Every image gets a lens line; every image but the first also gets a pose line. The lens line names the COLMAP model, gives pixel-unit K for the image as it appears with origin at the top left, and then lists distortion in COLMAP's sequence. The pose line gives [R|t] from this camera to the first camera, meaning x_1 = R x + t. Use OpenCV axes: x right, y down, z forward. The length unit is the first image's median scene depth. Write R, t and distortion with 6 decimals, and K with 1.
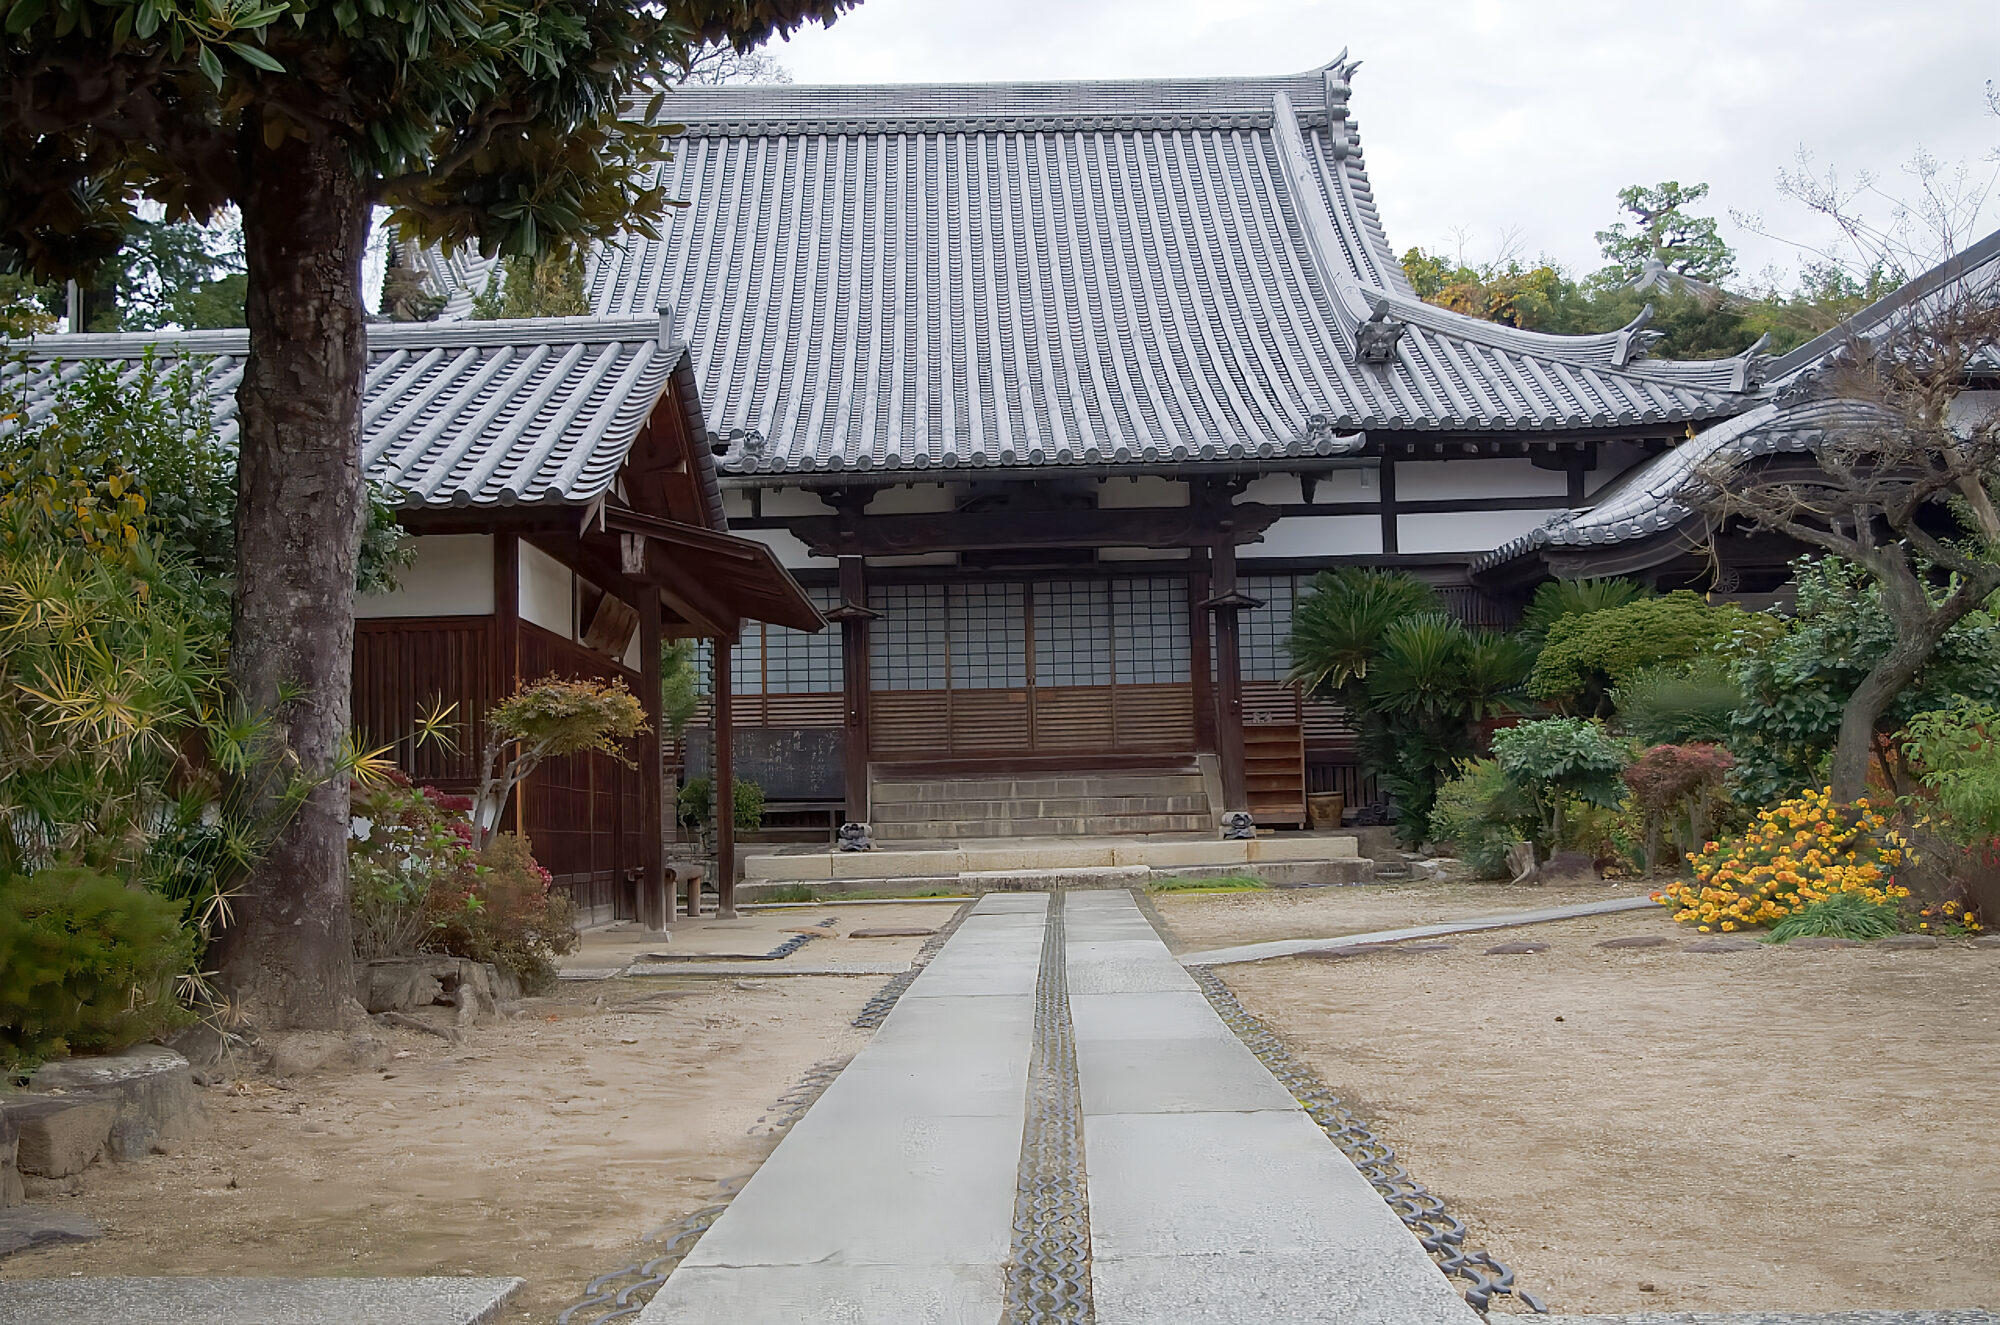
lens RADIAL K [[2241.5, 0, 999.9], [0, 2241.5, 662.9], [0, 0, 1]] dist [0.007967, 0.000000]
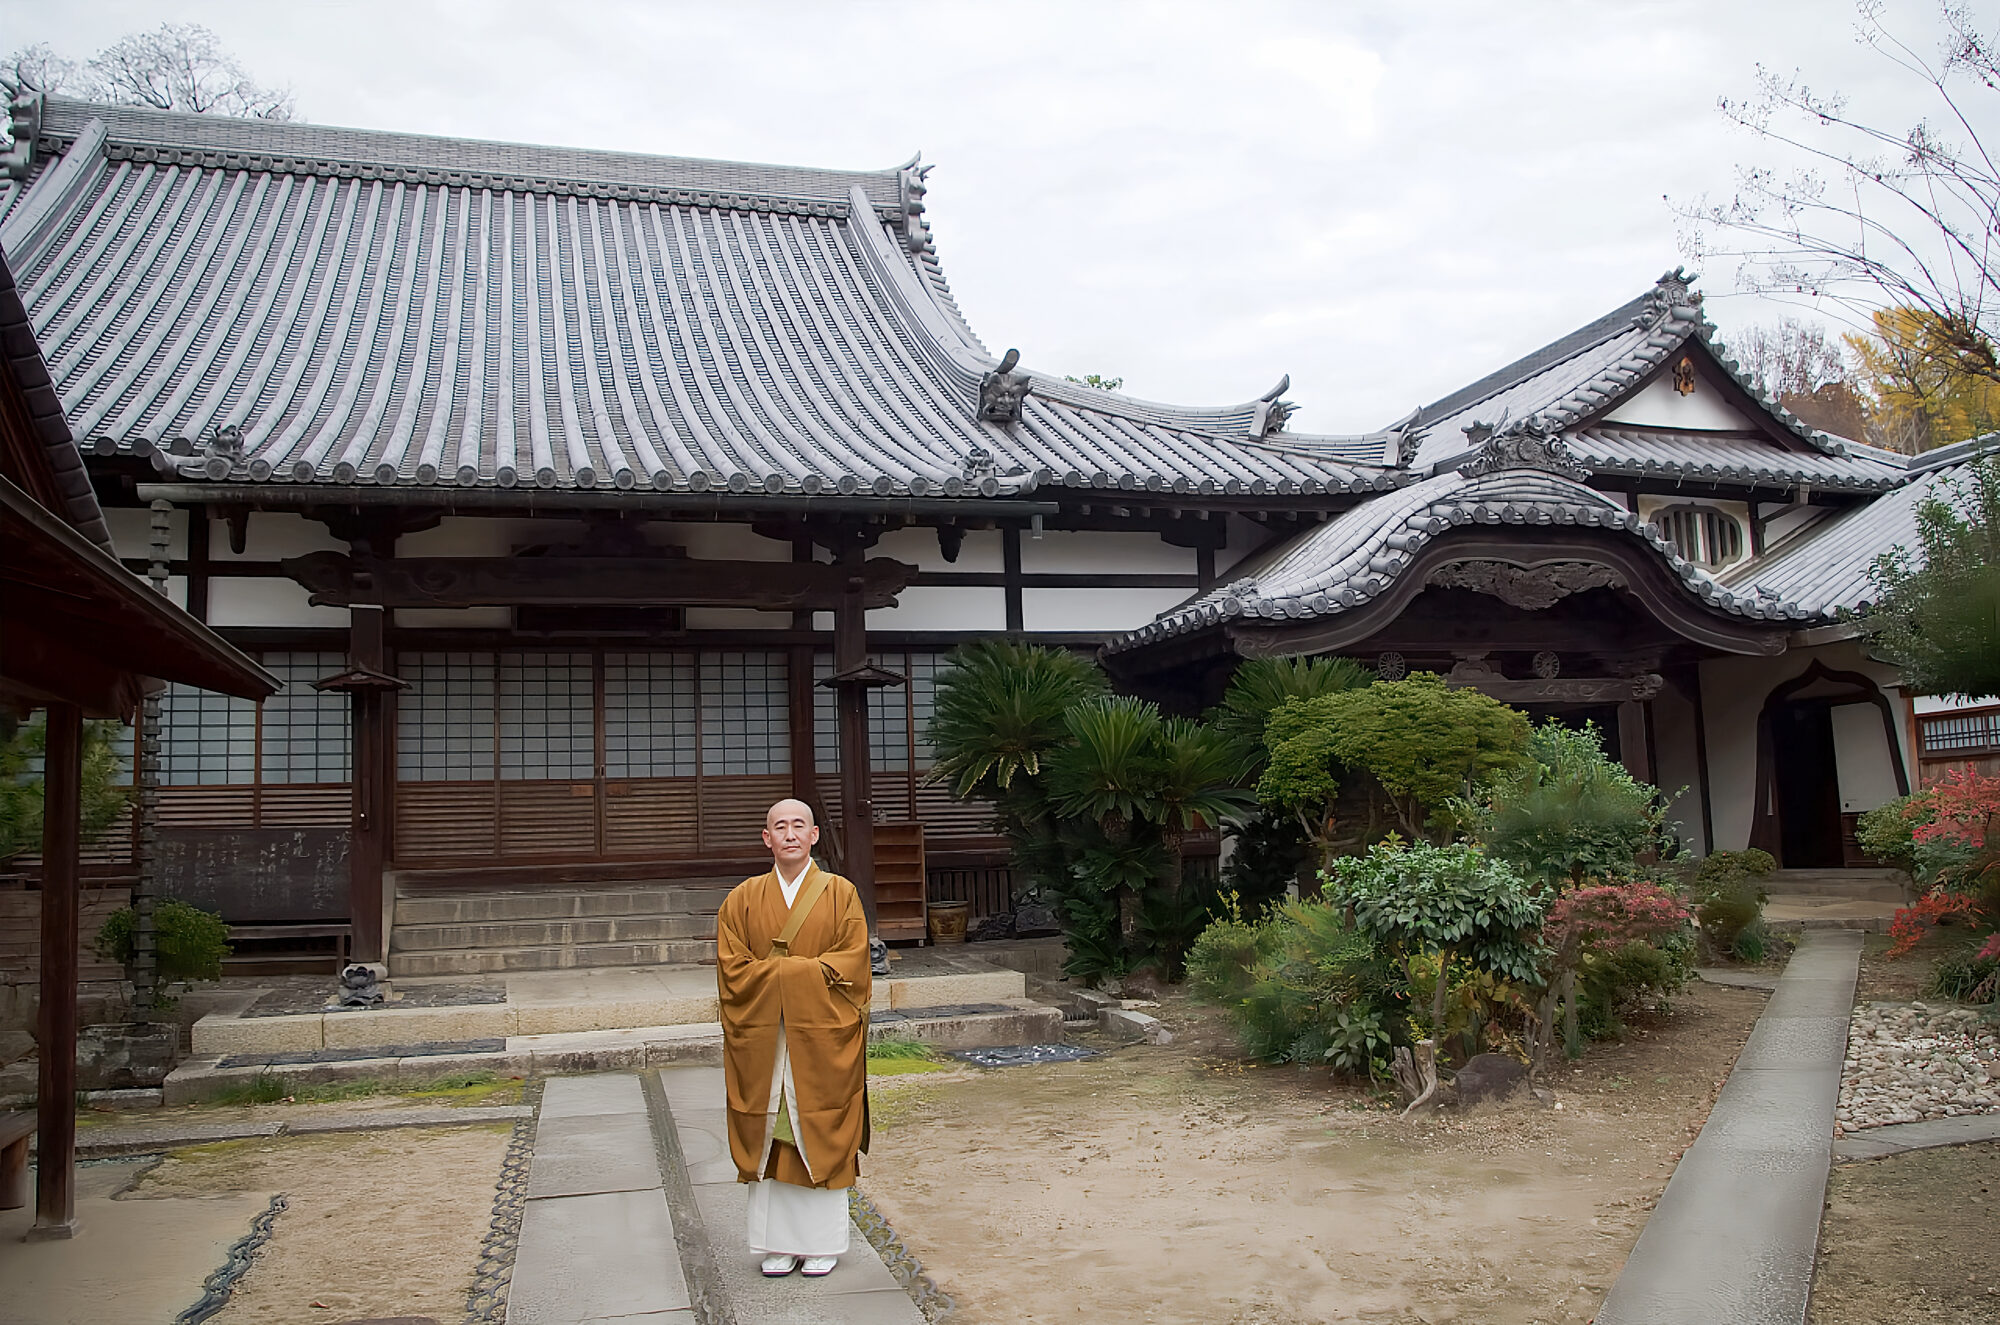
lens RADIAL K [[1573.5, 0, 1001.1], [0, 1573.5, 670.6], [0, 0, 1]] dist [-0.073615, 0.006834]
pose [[0.959309, 0.023315, 0.281393, -0.007744], [-0.010239, 0.998802, -0.047851, -0.002862], [-0.282172, 0.043023, 0.958399, 0.404544]]
